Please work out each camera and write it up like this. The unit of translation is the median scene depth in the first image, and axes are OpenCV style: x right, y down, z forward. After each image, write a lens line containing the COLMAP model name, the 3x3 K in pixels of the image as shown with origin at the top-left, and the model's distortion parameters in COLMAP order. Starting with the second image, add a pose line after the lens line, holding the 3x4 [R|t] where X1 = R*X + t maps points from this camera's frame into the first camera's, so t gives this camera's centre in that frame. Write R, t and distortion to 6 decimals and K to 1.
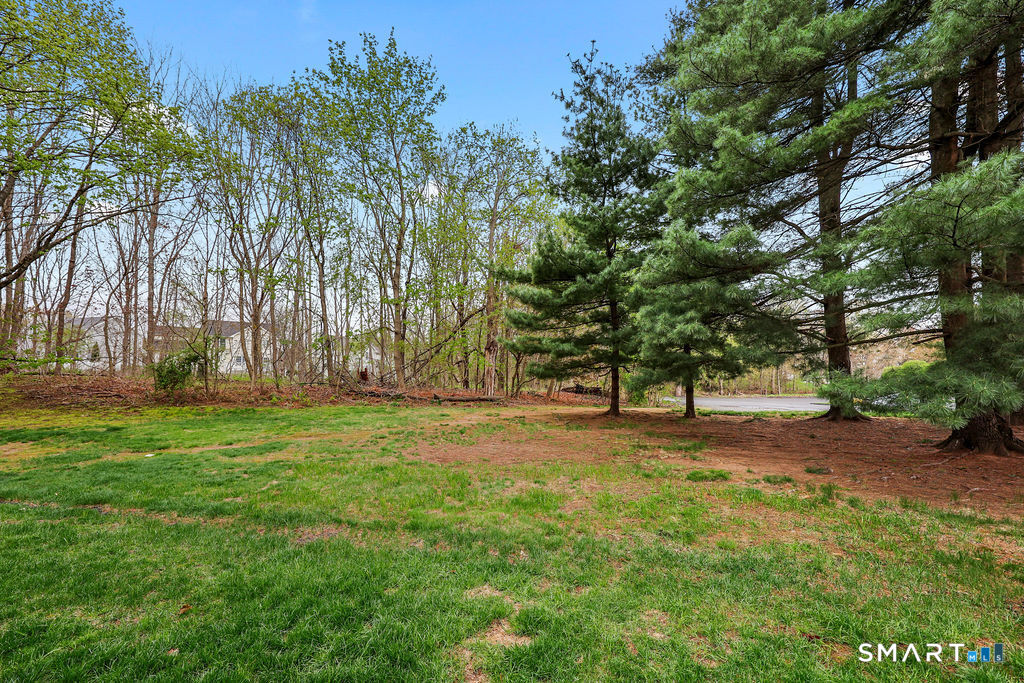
lens RADIAL K [[409.9, 0, 518.6], [0, 409.9, 325.0], [0, 0, 1]] dist [-0.014690, 0.000041]
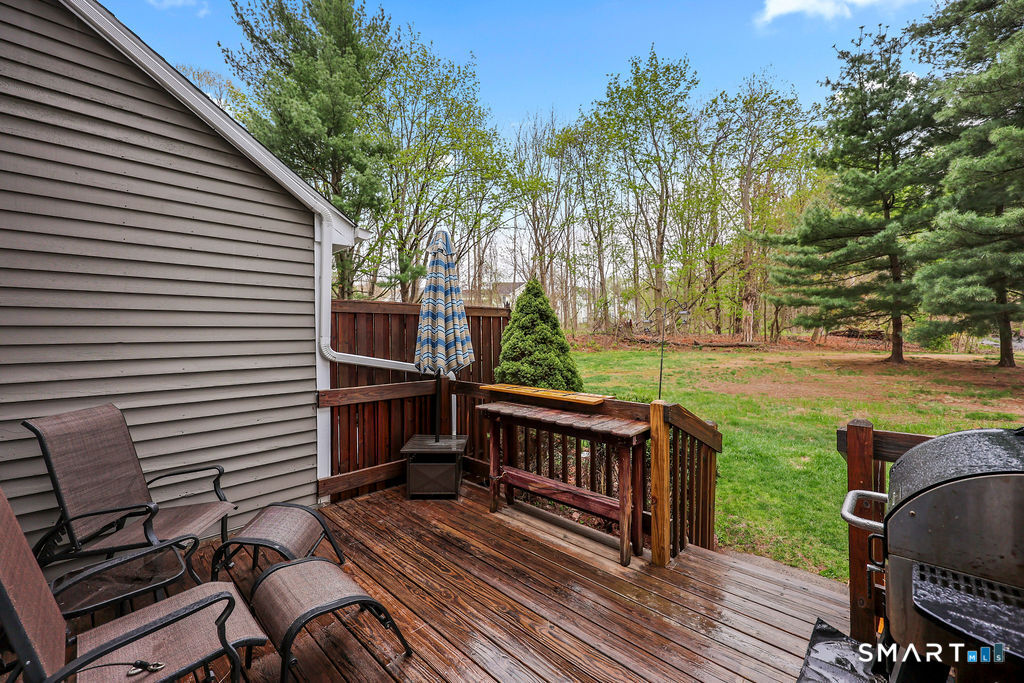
lens RADIAL K [[409.9, 0, 518.6], [0, 409.9, 325.0], [0, 0, 1]] dist [-0.014690, 0.000041]
pose [[0.854102, -0.027416, -0.519383, -0.043337], [0.099548, 0.988765, 0.111511, -0.080794], [0.510490, -0.146945, 0.847235, -0.333629]]
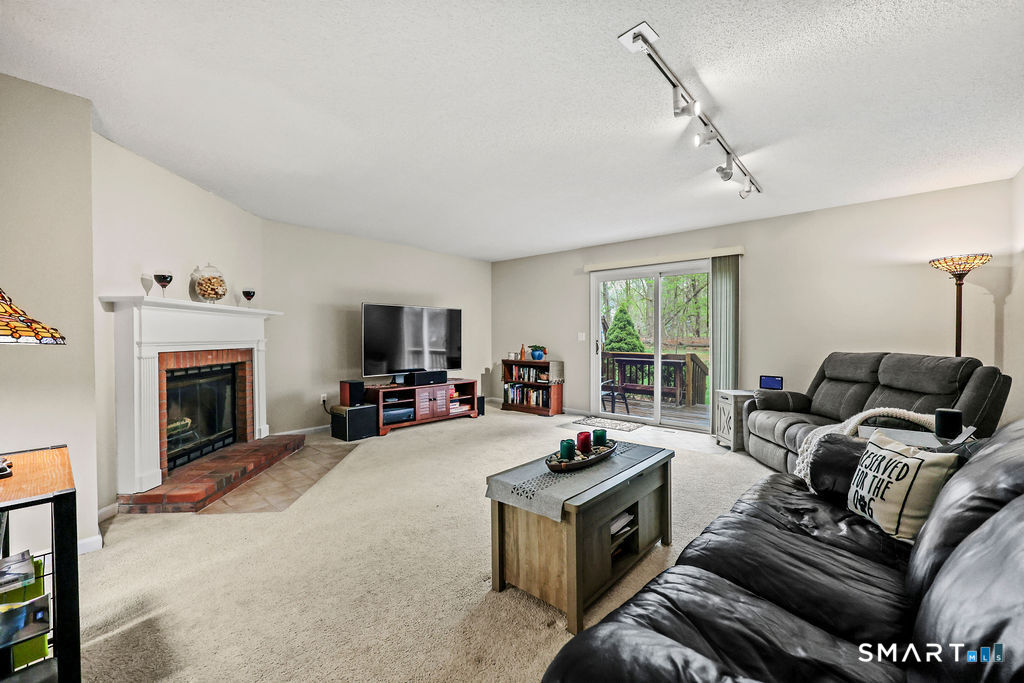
lens RADIAL K [[409.9, 0, 518.6], [0, 409.9, 325.0], [0, 0, 1]] dist [-0.014690, 0.000041]
pose [[0.878923, -0.017332, -0.476648, -0.023900], [0.078873, 0.990863, 0.109409, -0.136516], [0.470397, -0.133757, 0.872259, -0.741566]]
